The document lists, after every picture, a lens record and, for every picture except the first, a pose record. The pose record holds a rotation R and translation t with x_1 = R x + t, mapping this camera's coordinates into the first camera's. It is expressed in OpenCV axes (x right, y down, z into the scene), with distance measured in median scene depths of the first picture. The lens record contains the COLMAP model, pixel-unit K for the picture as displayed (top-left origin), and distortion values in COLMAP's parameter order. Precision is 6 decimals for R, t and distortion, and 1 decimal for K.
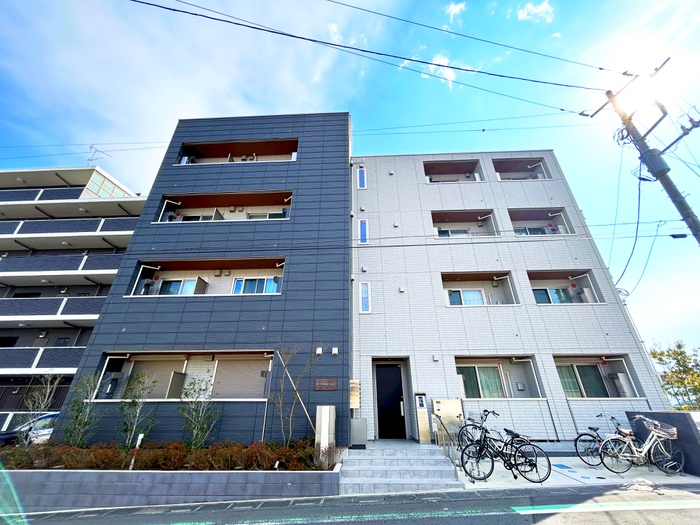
lens RADIAL K [[282.1, 0, 351.4], [0, 282.1, 261.2], [0, 0, 1]] dist [-0.000417, 0.000033]
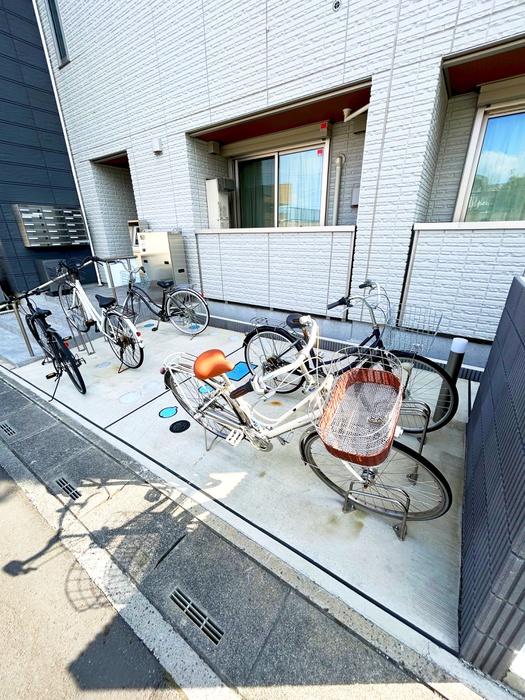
lens RADIAL K [[282.1, 0, 262.8], [0, 282.1, 348.6], [0, 0, 1]] dist [-0.000417, 0.000033]
pose [[0.850592, 0.191033, -0.489898, 0.737981], [0.248657, 0.674785, 0.694863, 0.287277], [0.463317, -0.712861, 0.526465, 0.592797]]
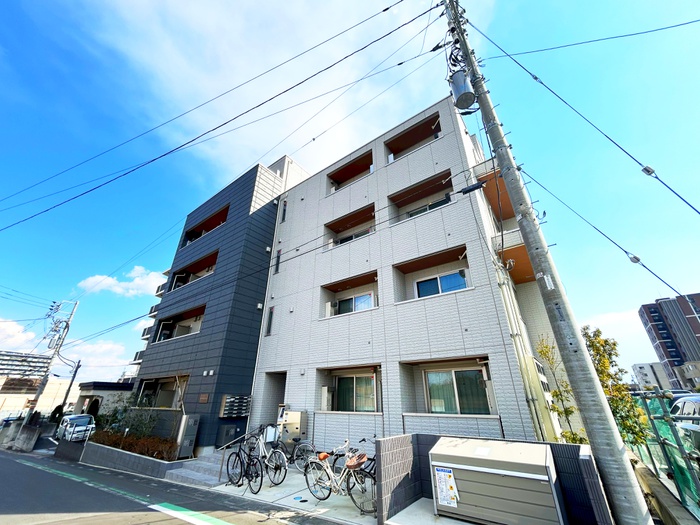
lens RADIAL K [[282.1, 0, 347.6], [0, 282.1, 261.2], [0, 0, 1]] dist [-0.000417, 0.000033]
pose [[0.821347, -0.249060, -0.513184, 1.085645], [0.247938, 0.966093, -0.072044, 0.058032], [0.513727, -0.068064, 0.855249, 0.202271]]
